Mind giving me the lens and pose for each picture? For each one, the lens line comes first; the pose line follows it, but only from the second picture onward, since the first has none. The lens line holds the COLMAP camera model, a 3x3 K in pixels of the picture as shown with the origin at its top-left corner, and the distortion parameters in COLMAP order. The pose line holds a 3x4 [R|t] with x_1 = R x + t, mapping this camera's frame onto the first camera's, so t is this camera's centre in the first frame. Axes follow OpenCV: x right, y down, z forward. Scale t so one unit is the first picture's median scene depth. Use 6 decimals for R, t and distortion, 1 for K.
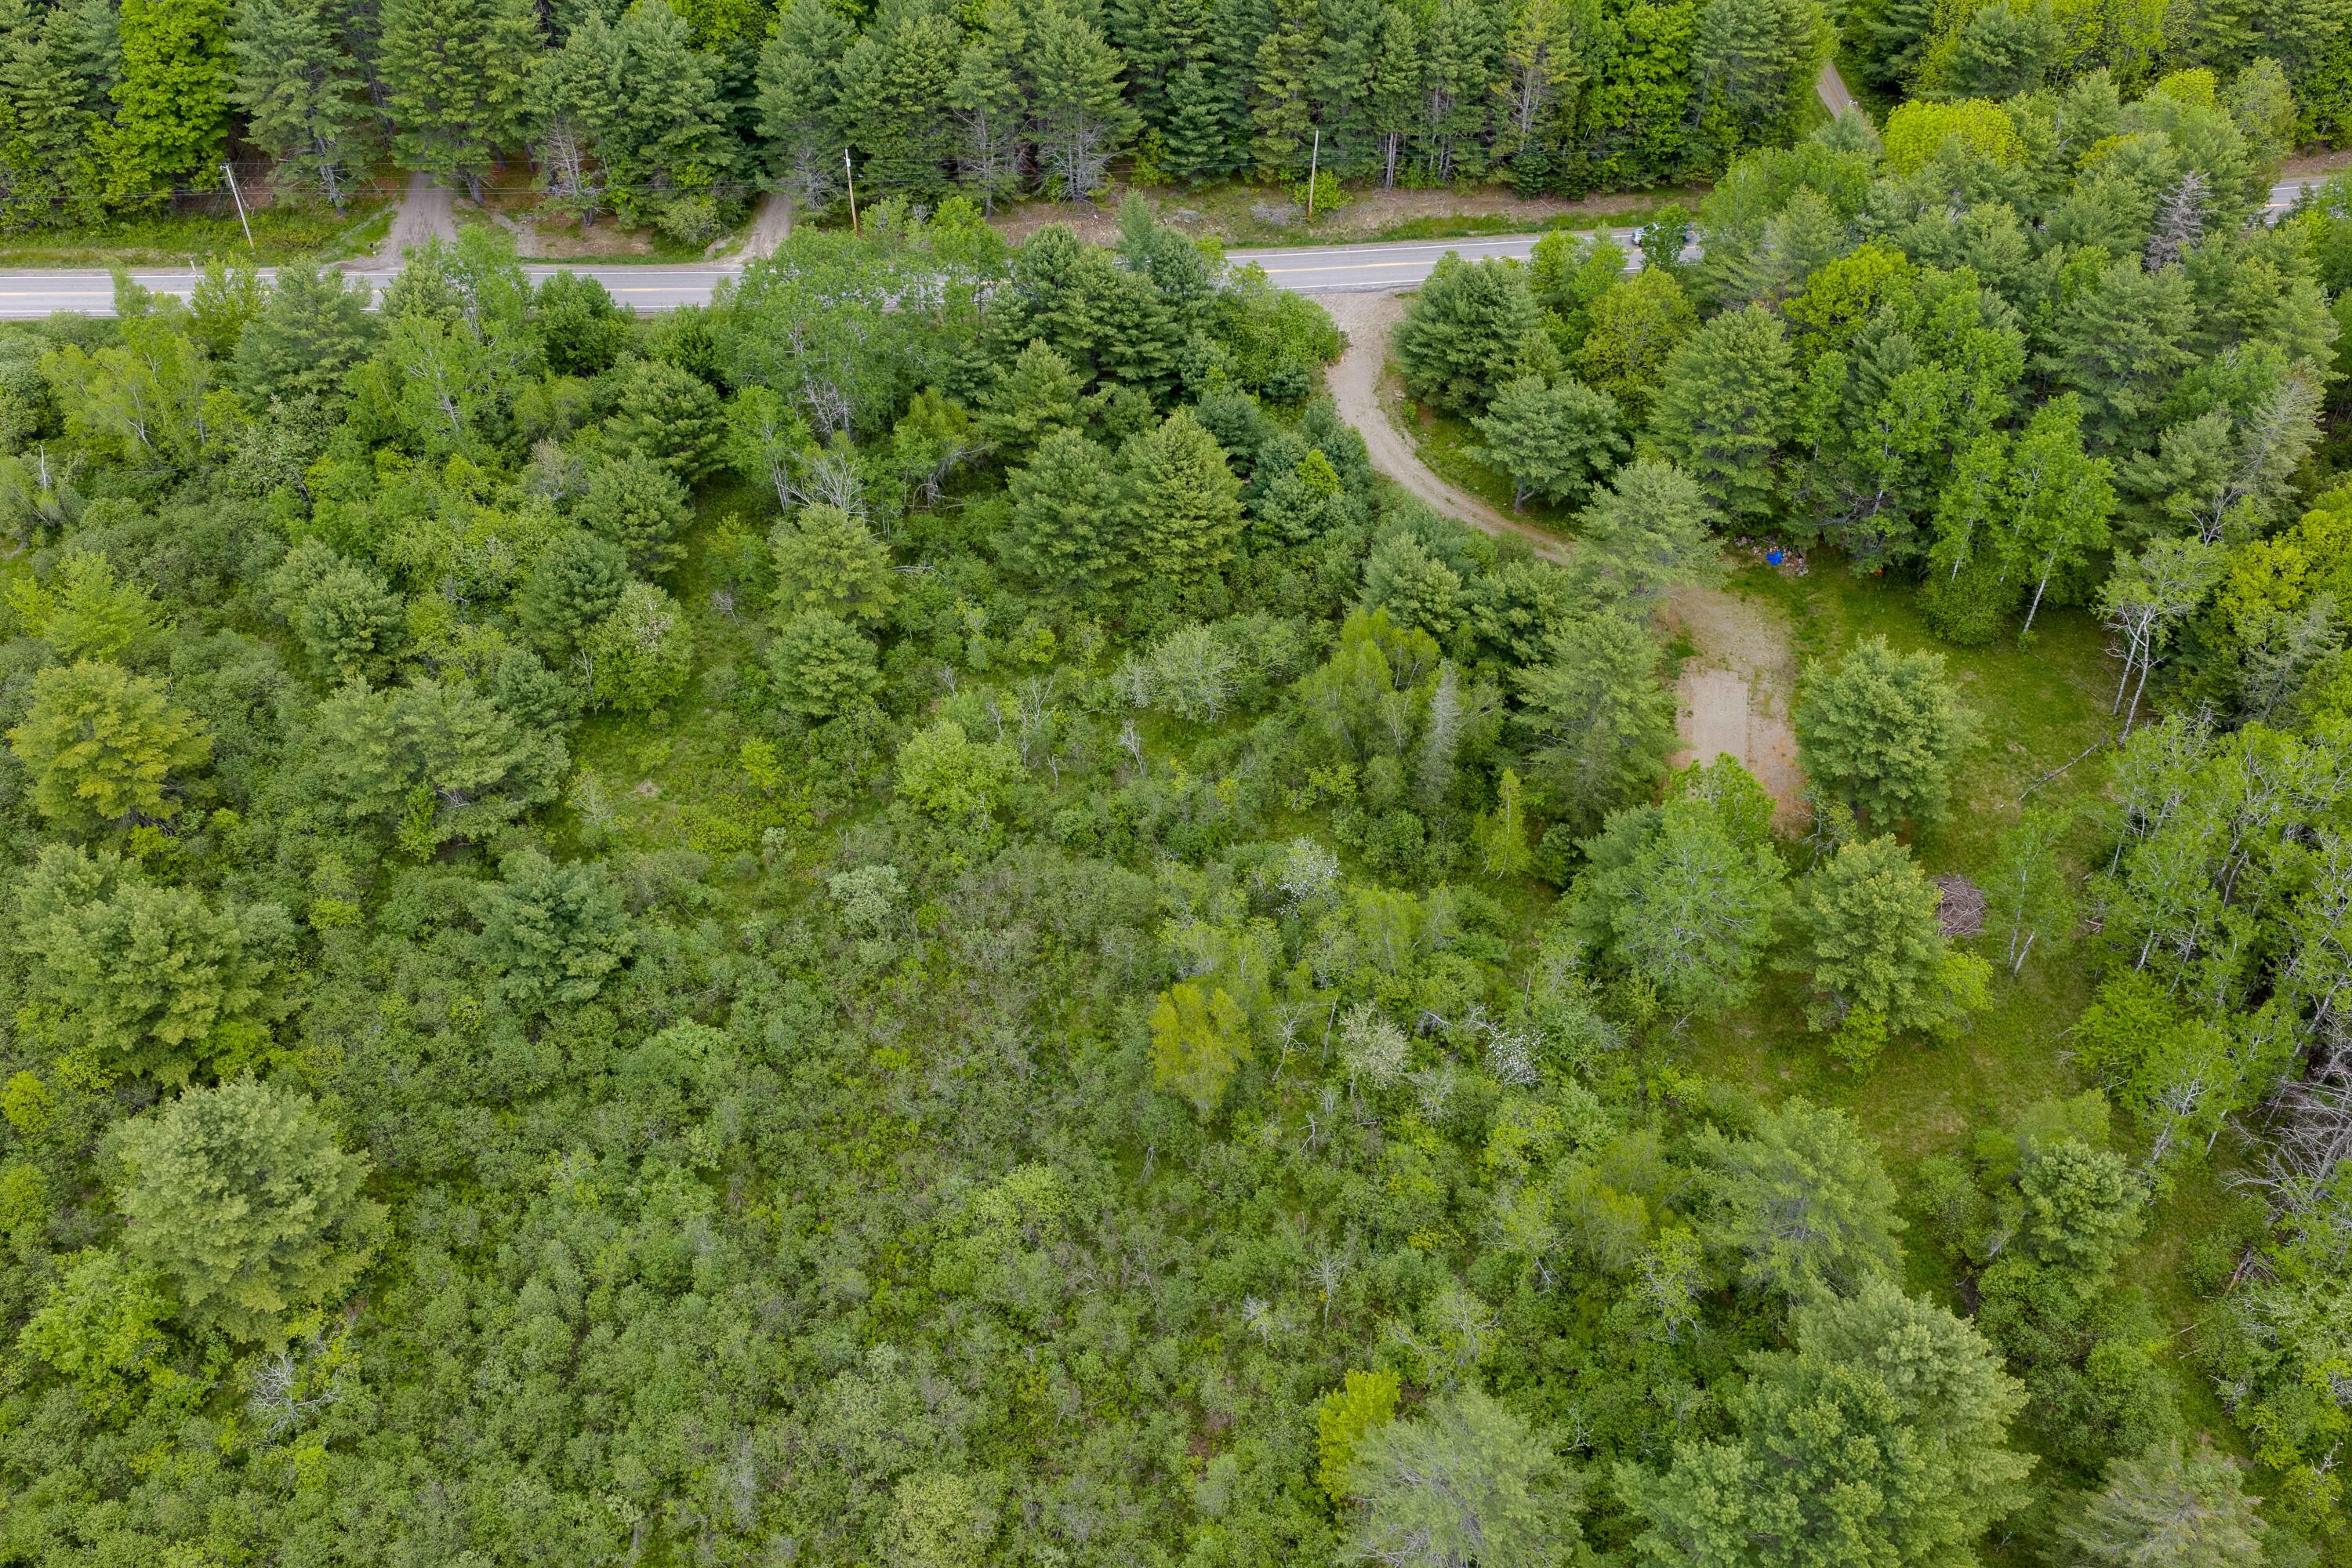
lens RADIAL K [[1928.6, 0, 1193.8], [0, 1928.6, 776.5], [0, 0, 1]] dist [0.028698, -0.052779]
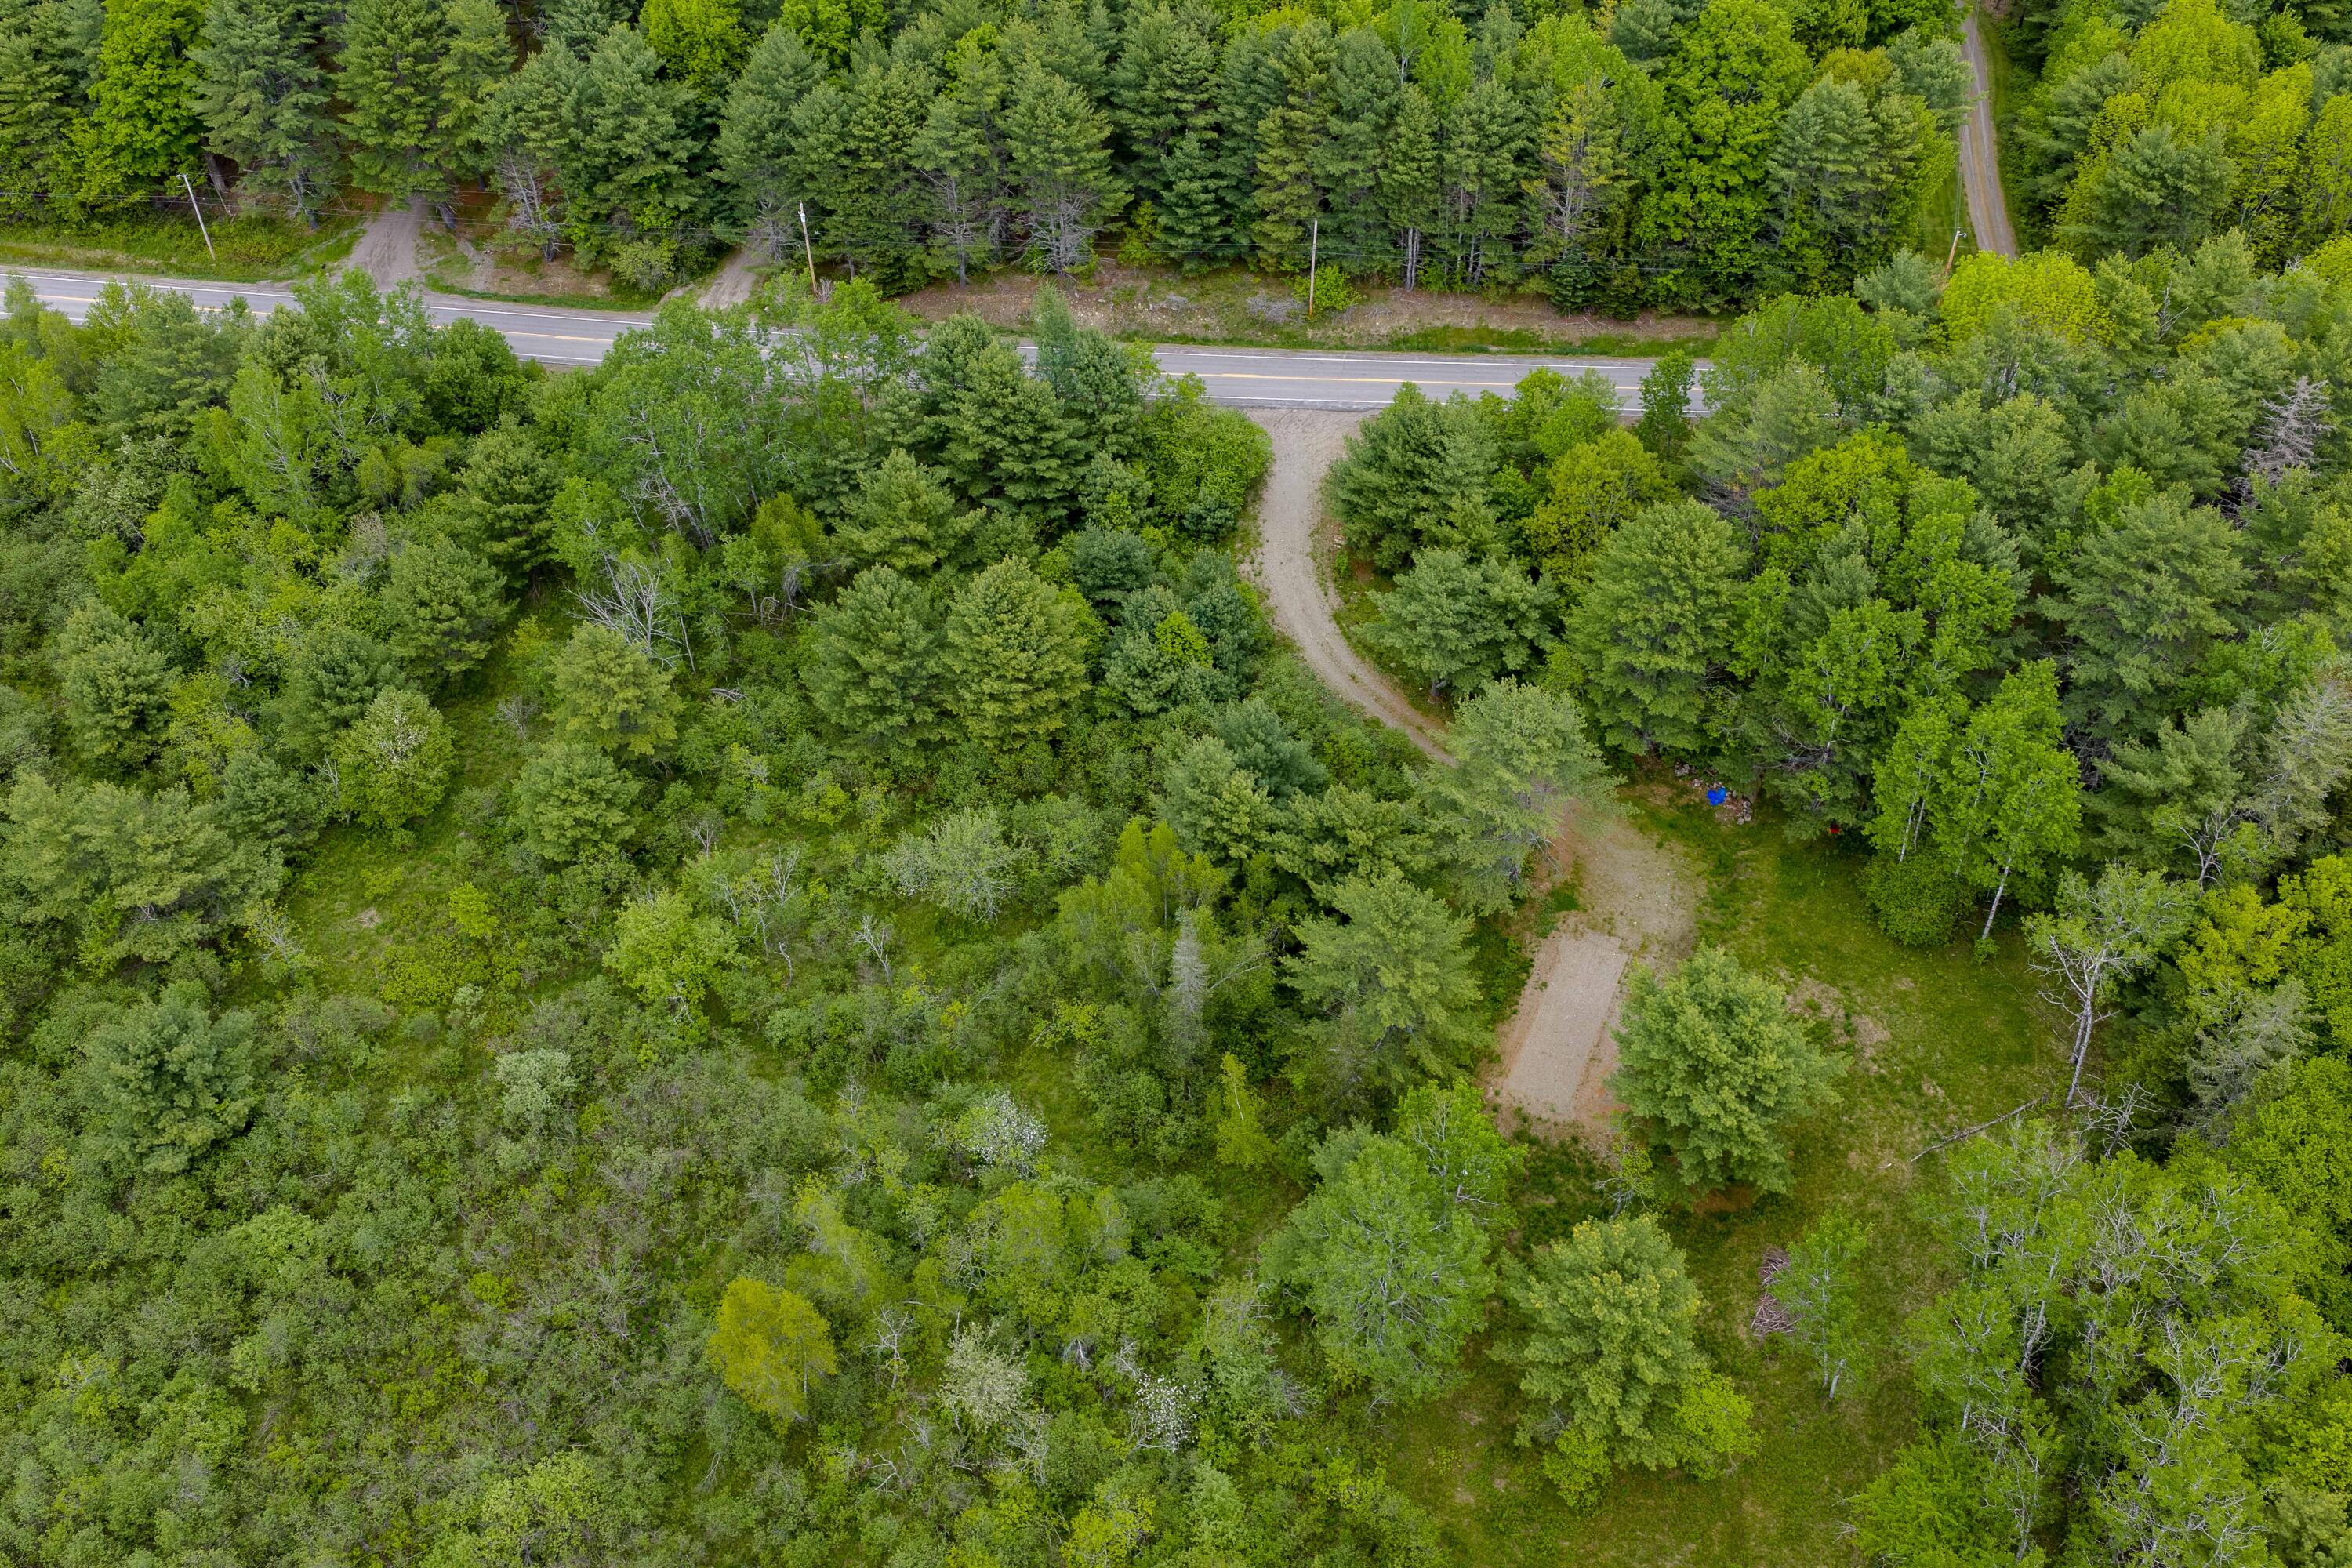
lens RADIAL K [[2003.9, 0, 1197.8], [0, 2003.9, 786.2], [0, 0, 1]] dist [0.032351, -0.062391]
pose [[0.979801, 0.118347, -0.161195, 0.222596], [-0.117295, 0.992967, 0.016066, -0.105699], [0.161963, 0.003165, 0.986792, 0.116465]]
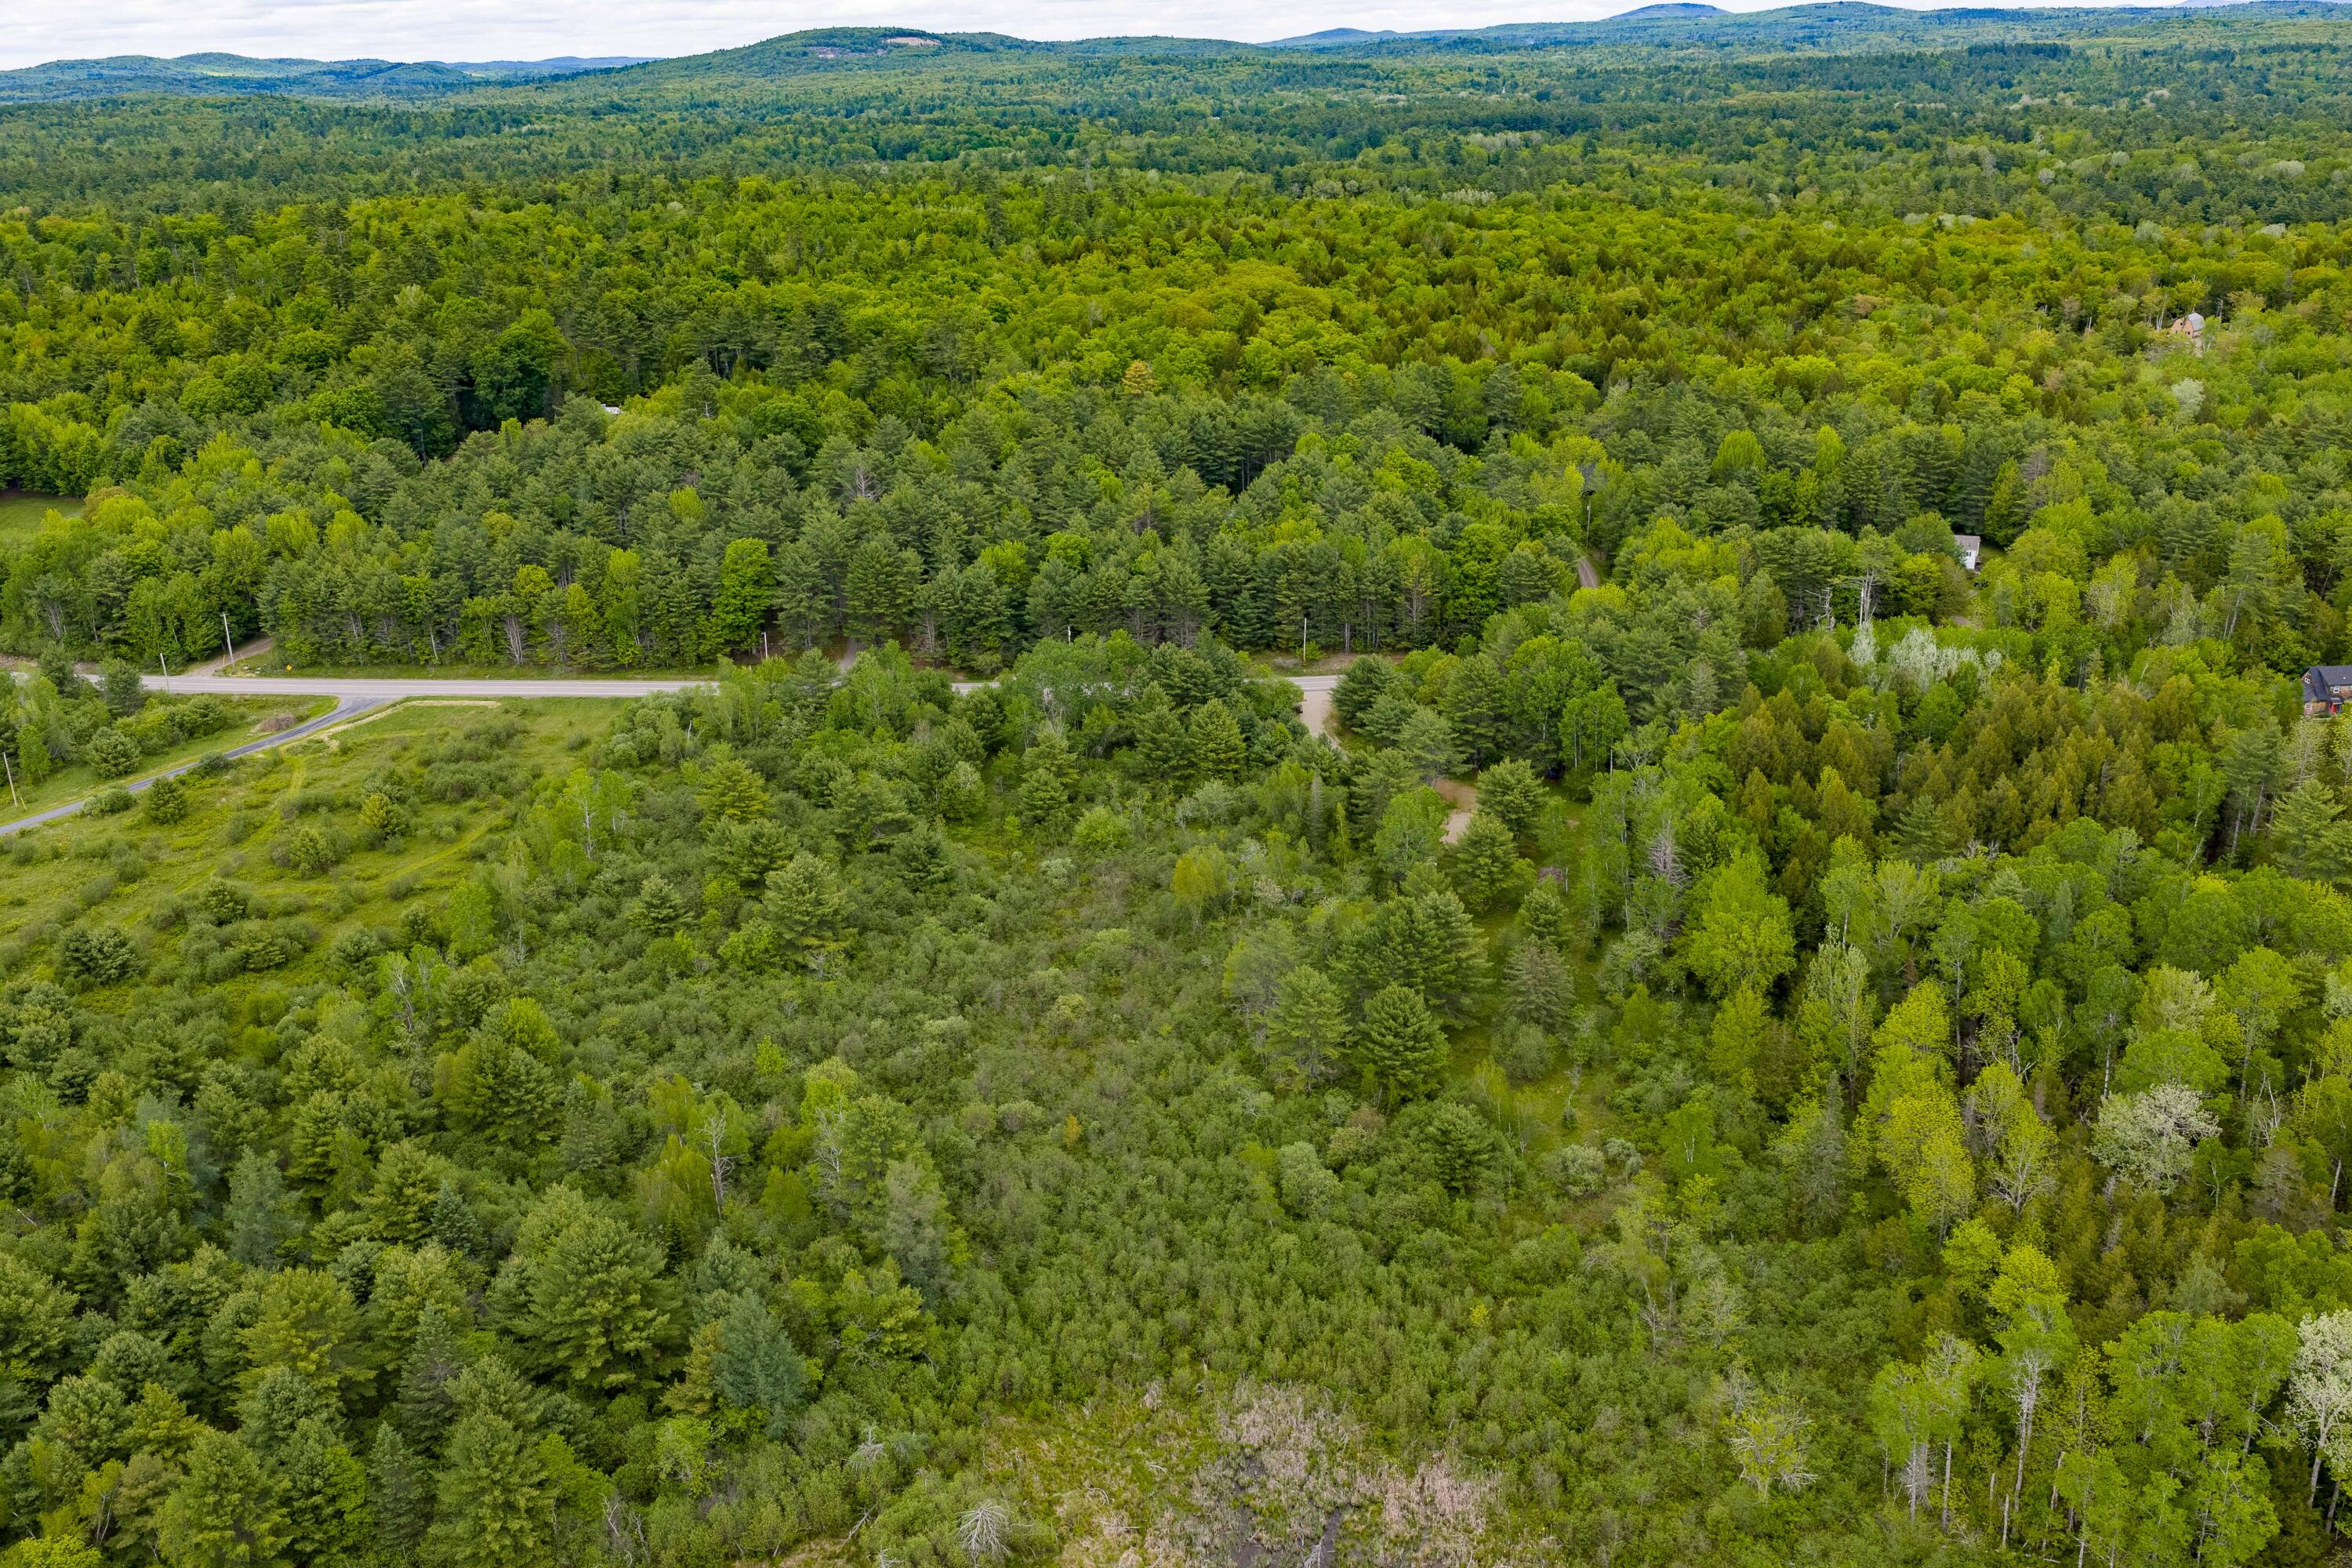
lens RADIAL K [[2003.9, 0, 1197.8], [0, 2003.9, 786.2], [0, 0, 1]] dist [0.032351, -0.062391]
pose [[0.995183, 0.009120, -0.097612, 0.184136], [-0.045615, 0.924398, -0.378691, 0.714449], [0.086779, 0.381320, 0.920361, -0.977031]]
